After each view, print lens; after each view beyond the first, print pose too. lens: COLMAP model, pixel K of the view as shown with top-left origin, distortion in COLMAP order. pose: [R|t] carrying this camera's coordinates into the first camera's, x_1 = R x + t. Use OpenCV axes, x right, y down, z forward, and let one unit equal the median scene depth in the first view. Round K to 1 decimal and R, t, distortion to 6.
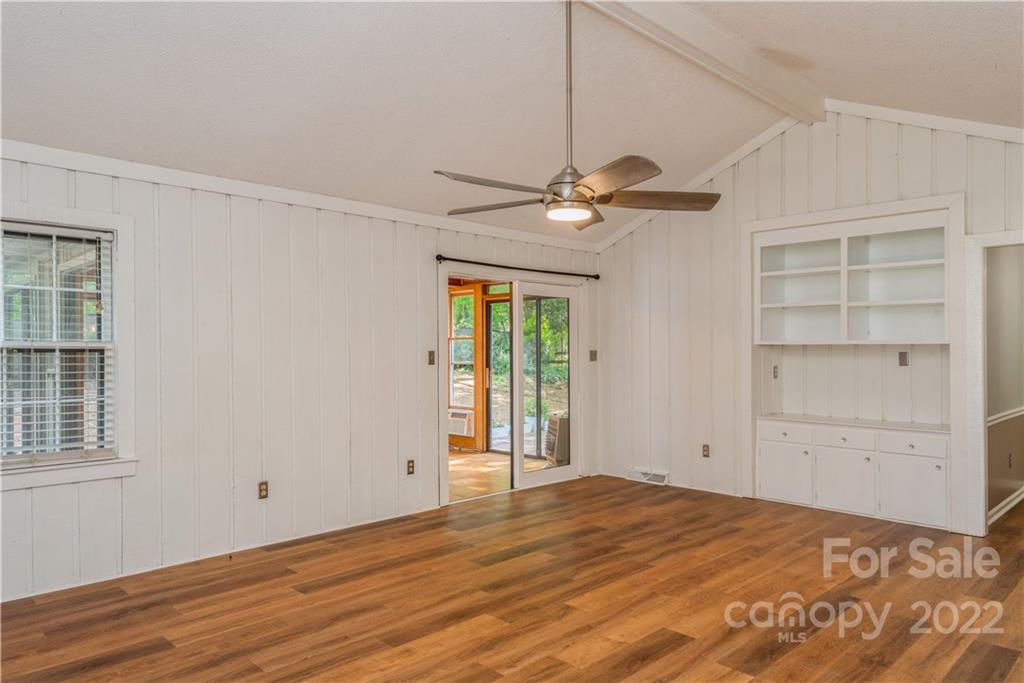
lens RADIAL K [[679.5, 0, 512.0], [0, 679.5, 341.5], [0, 0, 1]] dist [0.025691, -0.000281]
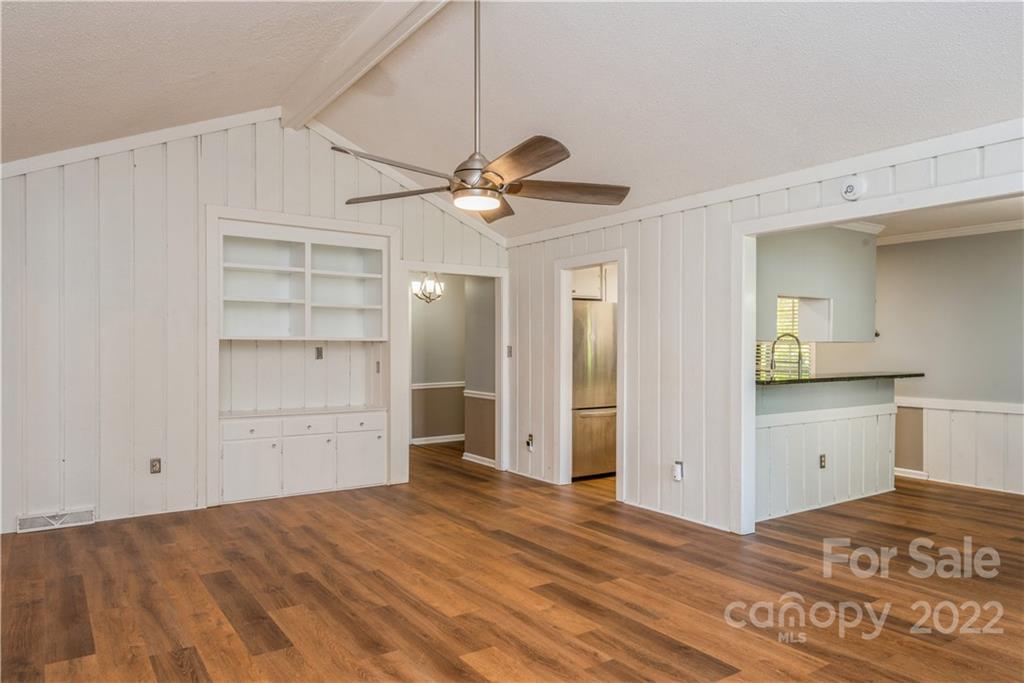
lens RADIAL K [[679.5, 0, 512.0], [0, 679.5, 341.5], [0, 0, 1]] dist [0.025691, -0.000281]
pose [[0.178231, 0.009085, 0.983947, -0.785113], [-0.015013, 0.999866, -0.006512, 0.012635], [-0.983874, -0.013611, 0.178343, 0.719453]]
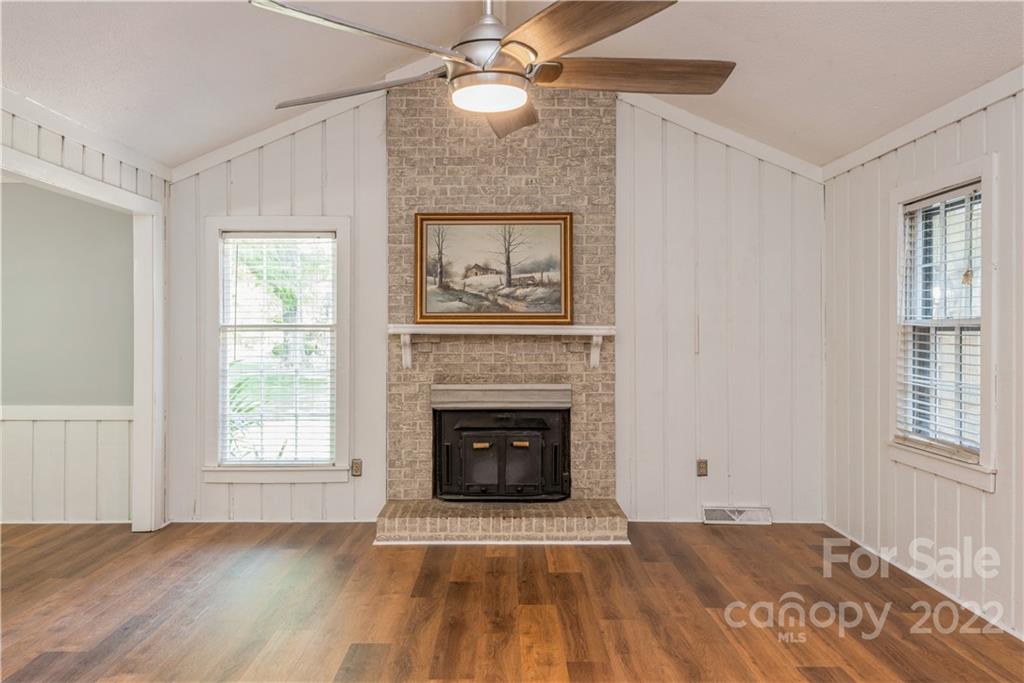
lens RADIAL K [[868.8, 0, 512.0], [0, 868.8, 341.5], [0, 0, 1]] dist [0.000132, -0.001492]
pose [[-0.698364, 0.007838, -0.715700, 0.557071], [0.005724, 0.999969, 0.005366, 0.020093], [0.715720, -0.000349, -0.698387, 1.418852]]
